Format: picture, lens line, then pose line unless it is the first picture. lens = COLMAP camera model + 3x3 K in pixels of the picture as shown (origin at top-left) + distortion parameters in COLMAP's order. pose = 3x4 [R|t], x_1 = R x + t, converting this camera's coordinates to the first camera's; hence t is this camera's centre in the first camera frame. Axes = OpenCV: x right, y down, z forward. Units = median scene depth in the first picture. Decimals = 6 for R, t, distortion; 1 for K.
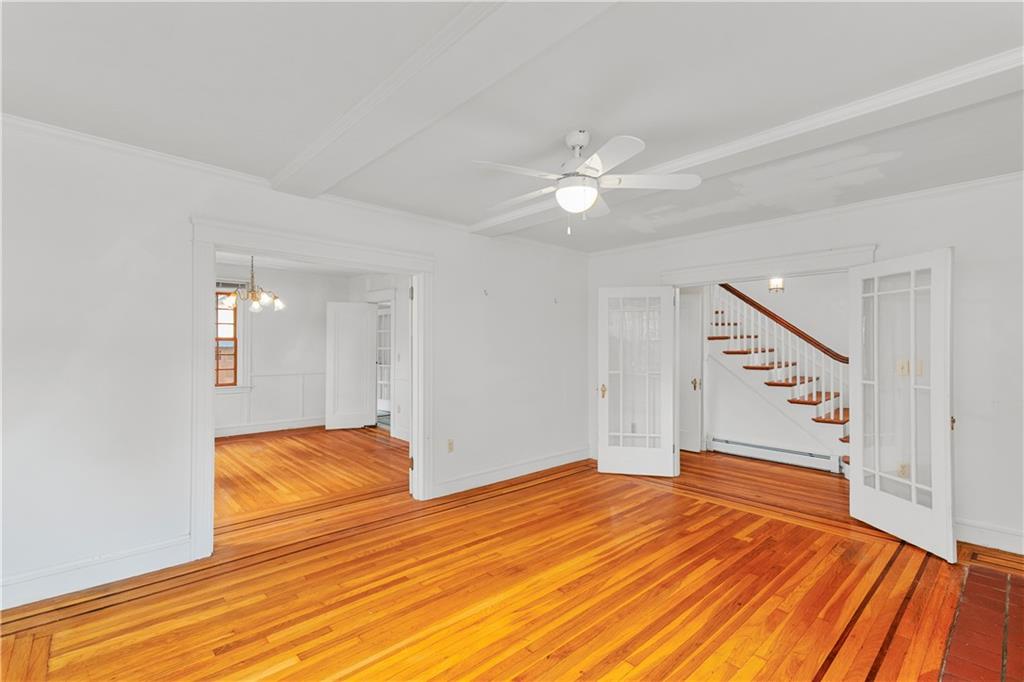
lens RADIAL K [[461.1, 0, 505.6], [0, 461.1, 338.2], [0, 0, 1]] dist [0.015452, -0.000116]
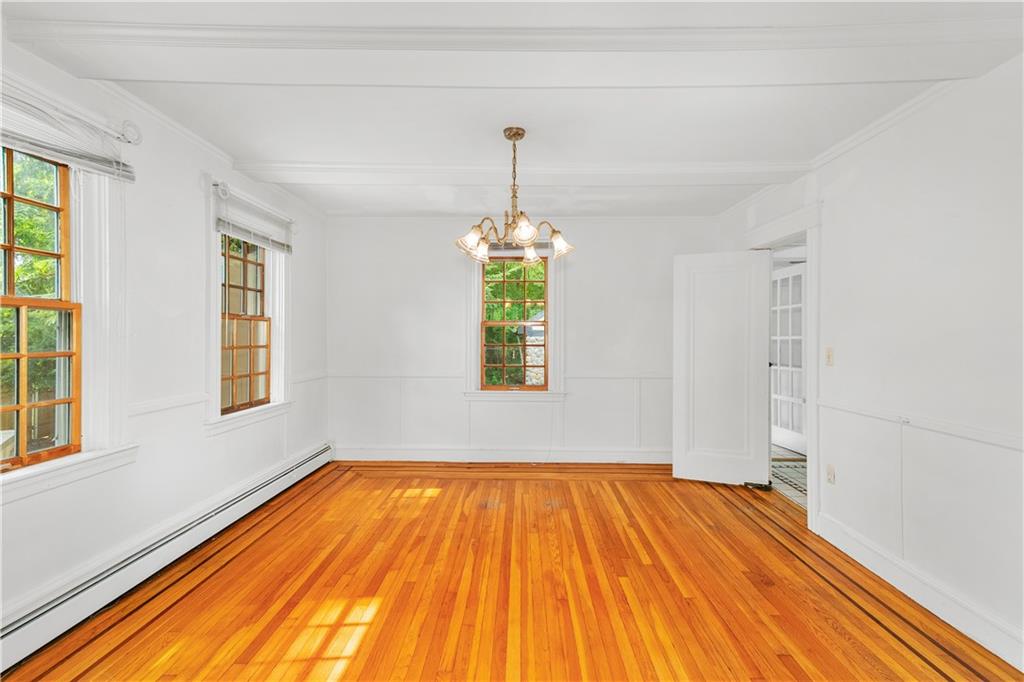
lens RADIAL K [[461.1, 0, 505.6], [0, 461.1, 338.2], [0, 0, 1]] dist [0.015452, -0.000116]
pose [[0.717427, 0.002062, -0.696631, -0.271135], [0.011844, 0.999815, 0.015157, 0.025130], [0.696533, -0.019125, 0.717270, 0.871612]]
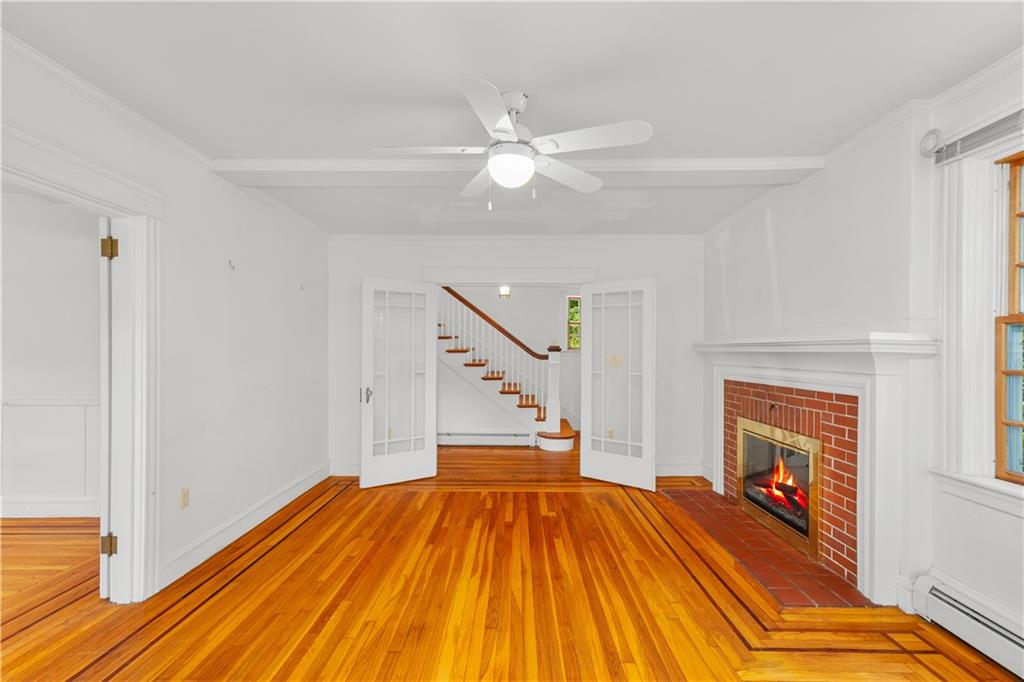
lens RADIAL K [[459.2, 0, 509.3], [0, 459.2, 348.6], [0, 0, 1]] dist [0.019479, 0.000258]
pose [[0.681061, 0.001931, 0.732224, -0.328520], [-0.016213, 0.999791, 0.012444, 0.014667], [-0.732047, -0.020346, 0.680950, 0.278892]]
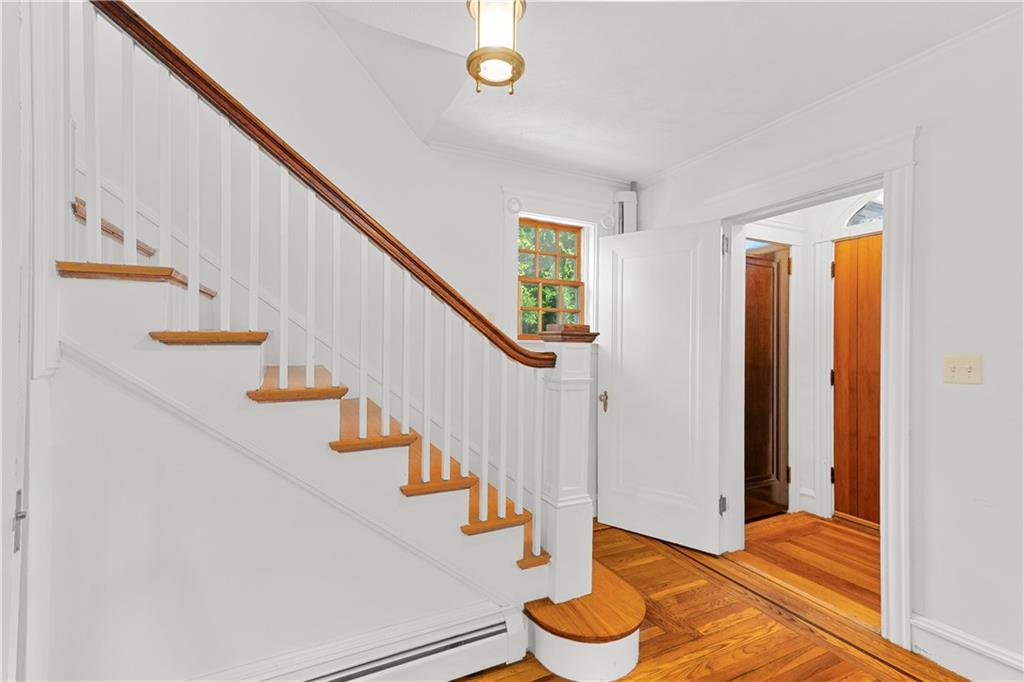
lens RADIAL K [[459.2, 0, 509.3], [0, 459.2, 348.6], [0, 0, 1]] dist [0.019479, 0.000258]
pose [[0.265757, -0.001173, 0.964039, 0.472904], [-0.025427, 0.999643, 0.008226, 0.048427], [-0.963705, -0.026699, 0.265632, 1.232441]]
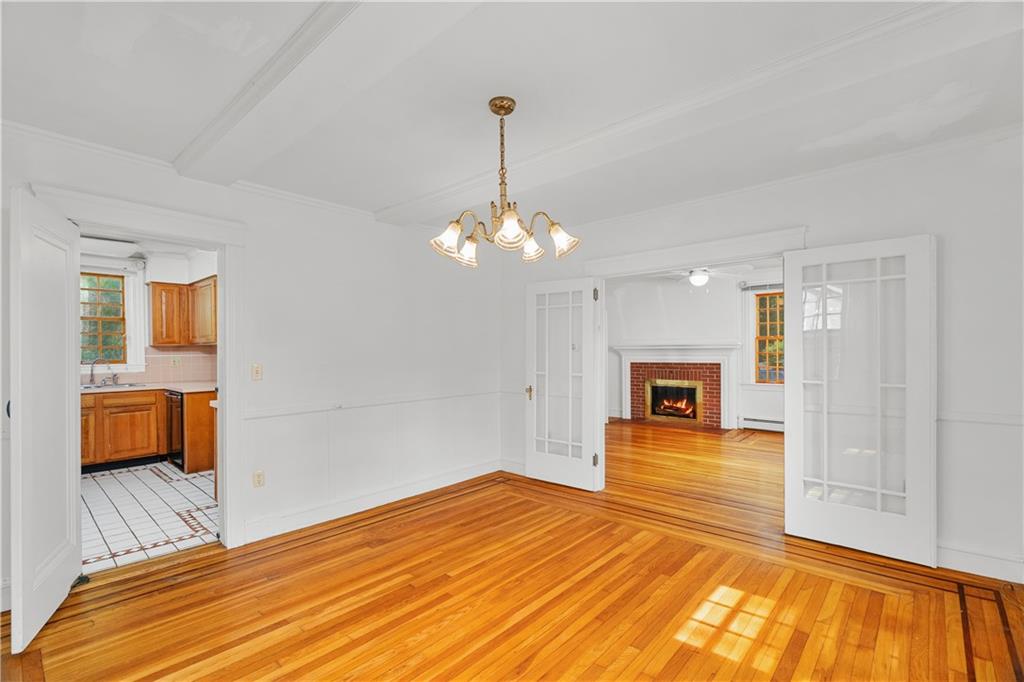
lens RADIAL K [[462.4, 0, 513.7], [0, 462.4, 349.6], [0, 0, 1]] dist [-0.000560, -0.000218]
pose [[-0.106323, -0.004409, 0.994322, -1.356375], [-0.009084, 0.999953, 0.003462, 0.027062], [-0.994290, -0.008664, -0.106358, 1.449632]]
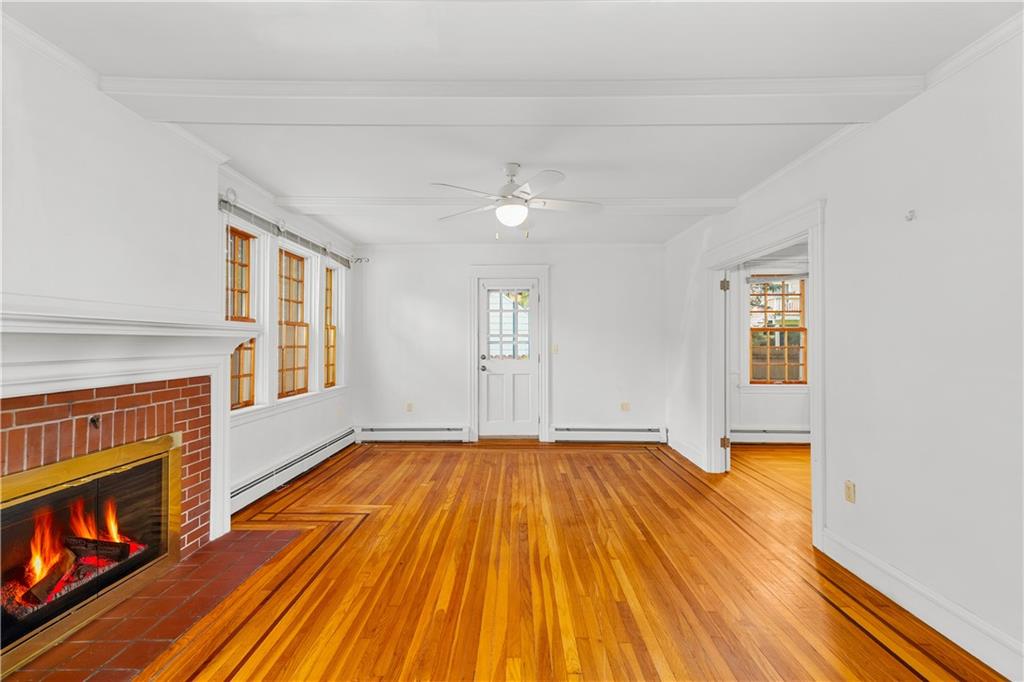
lens RADIAL K [[454.7, 0, 513.4], [0, 454.7, 342.6], [0, 0, 1]] dist [0.014985, 0.000129]
pose [[-0.675141, -0.005281, -0.737670, 0.726271], [0.011096, 0.999789, -0.017313, 0.048345], [0.737605, -0.019874, -0.674940, 1.252874]]
